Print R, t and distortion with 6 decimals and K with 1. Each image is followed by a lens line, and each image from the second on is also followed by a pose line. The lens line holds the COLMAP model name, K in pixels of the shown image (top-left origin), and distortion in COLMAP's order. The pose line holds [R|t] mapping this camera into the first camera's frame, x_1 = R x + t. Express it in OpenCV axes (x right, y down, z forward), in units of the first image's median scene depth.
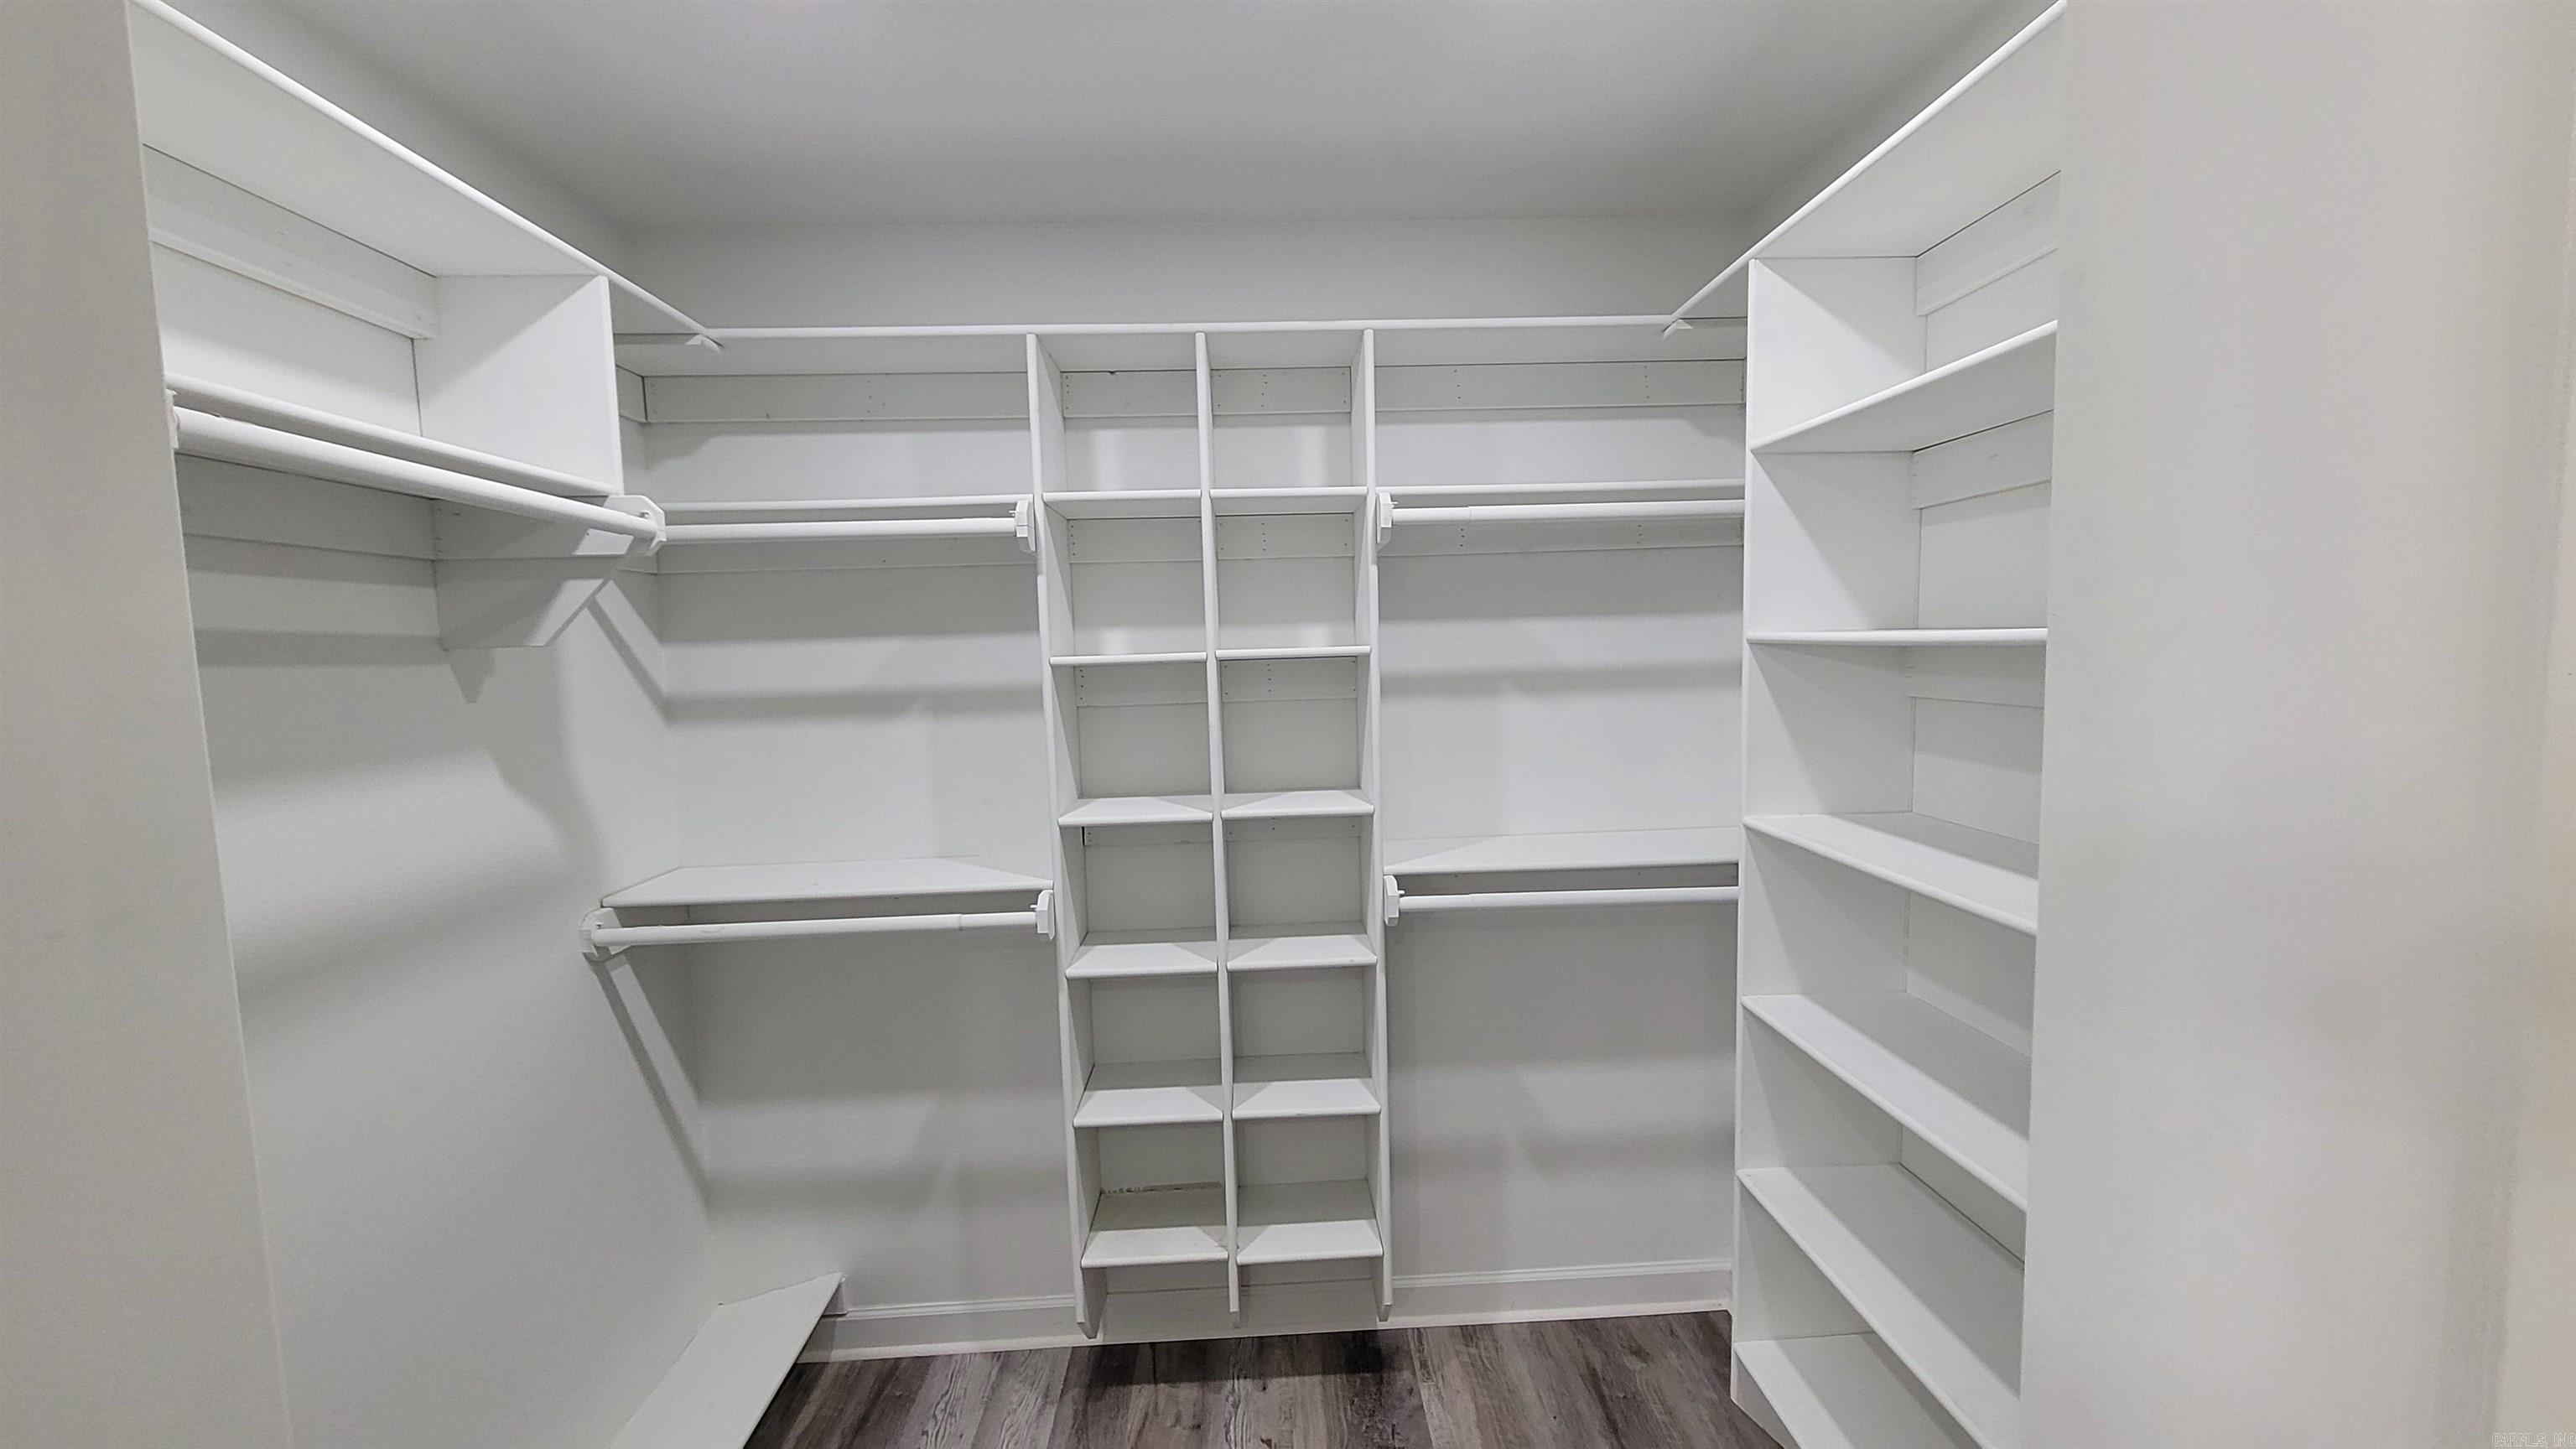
lens RADIAL K [[1047.4, 0, 1297.0], [0, 1047.4, 732.6], [0, 0, 1]] dist [-0.001887, -0.002434]
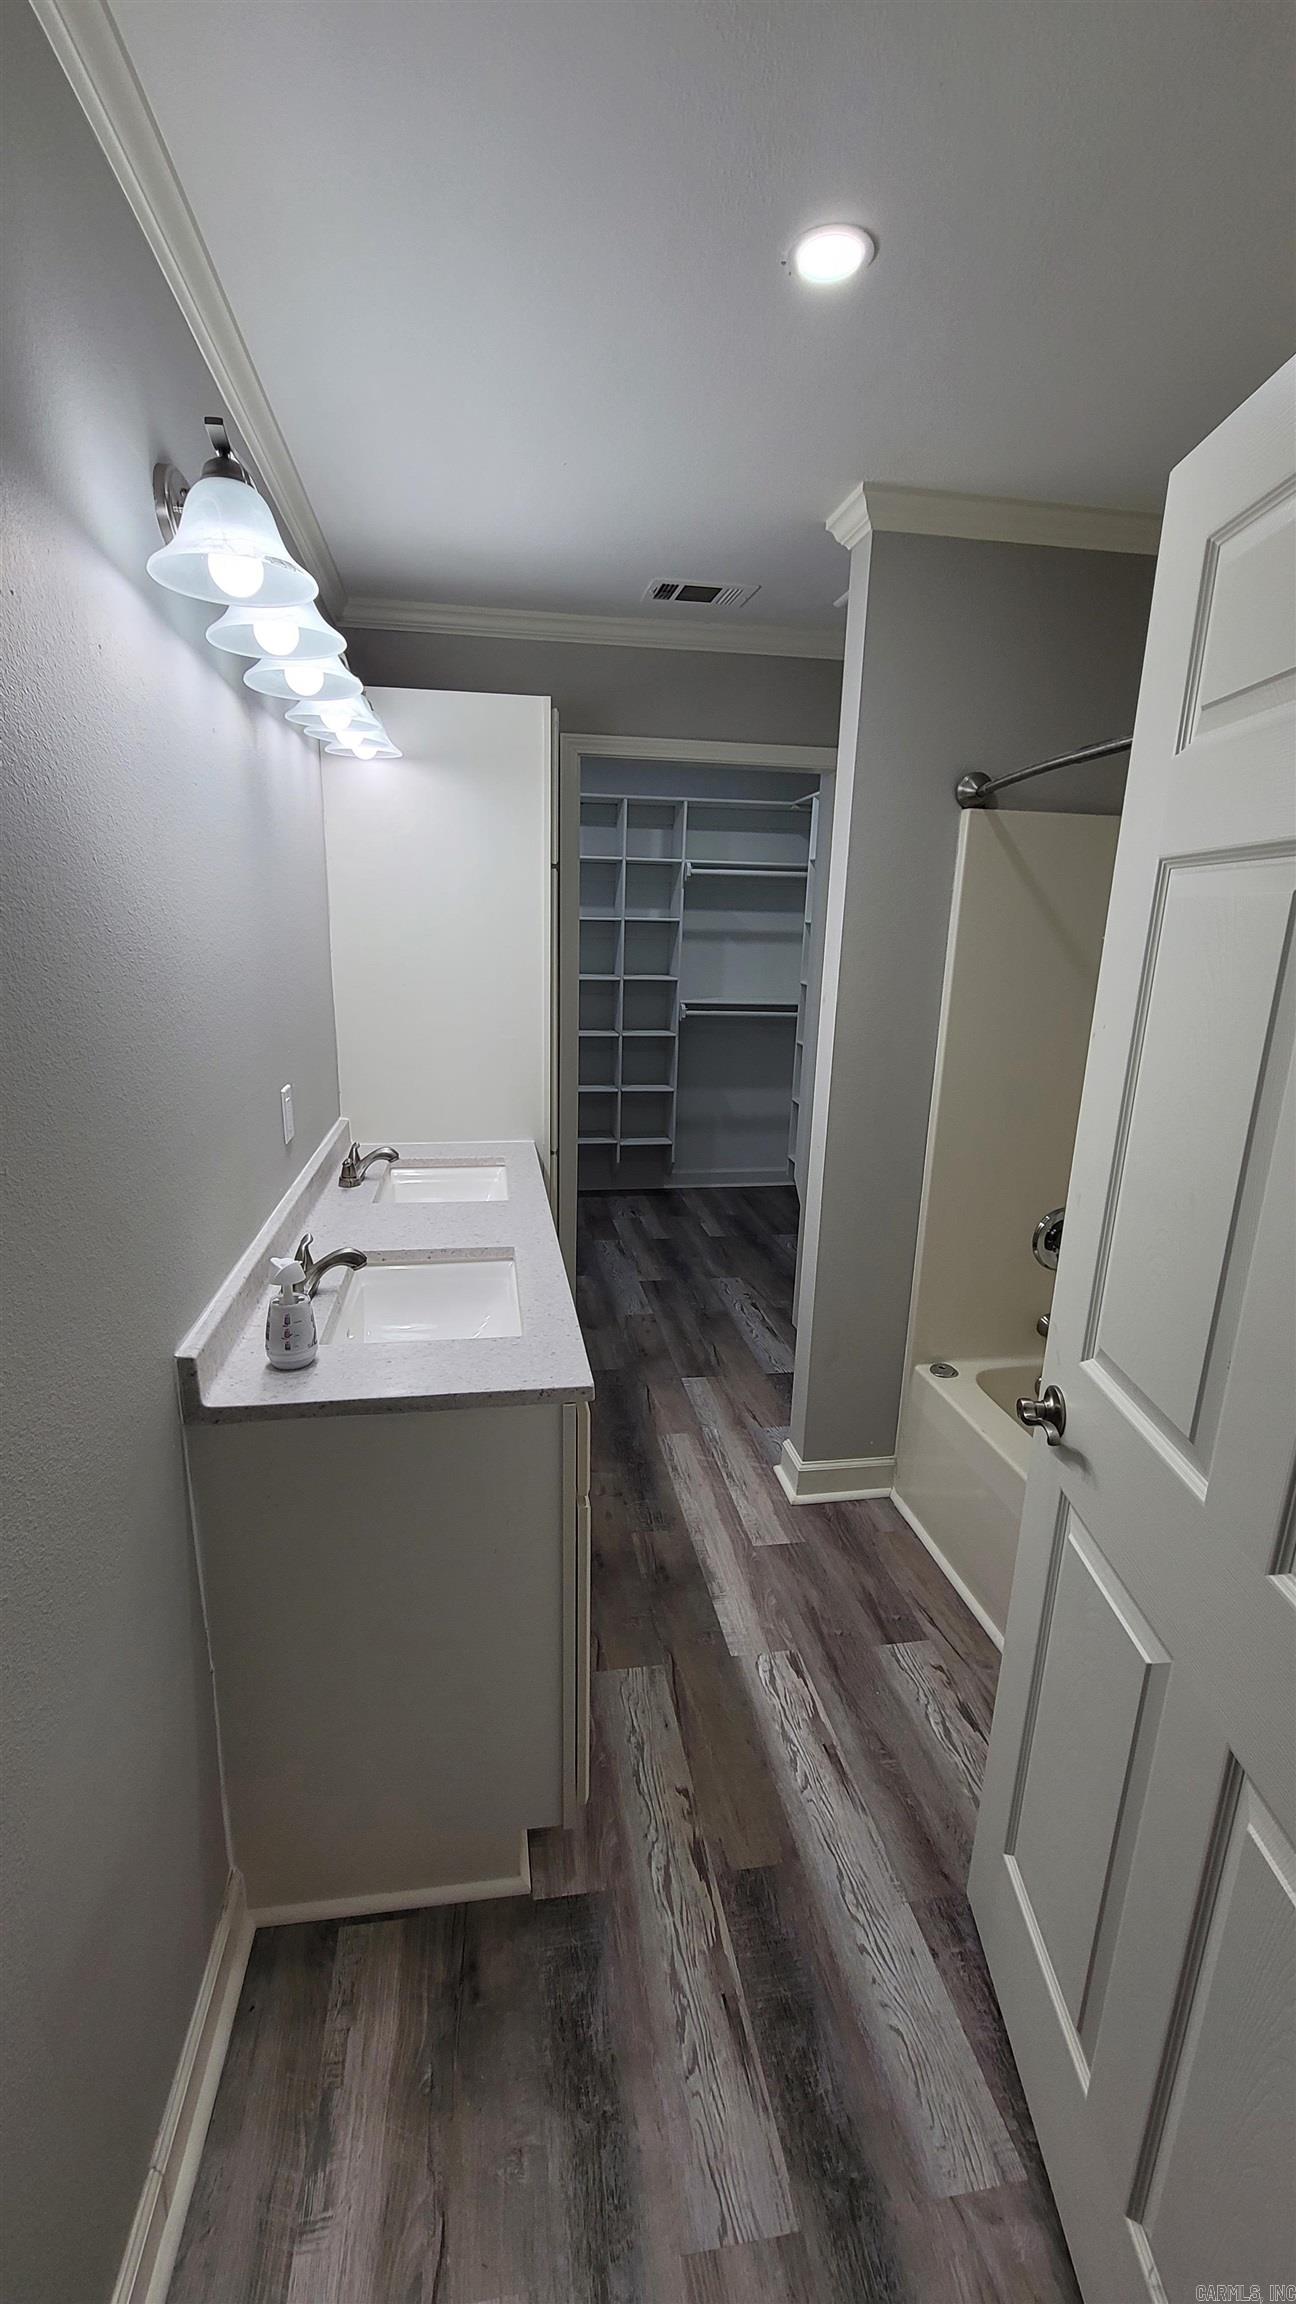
lens RADIAL K [[936.8, 0, 643.5], [0, 936.8, 1151.5], [0, 0, 1]] dist [-0.001887, -0.002434]
pose [[0.990755, 0.021133, 0.134004, -0.328427], [-0.041470, 0.987686, 0.150850, 0.148852], [-0.129166, -0.155013, 0.979432, -1.436689]]
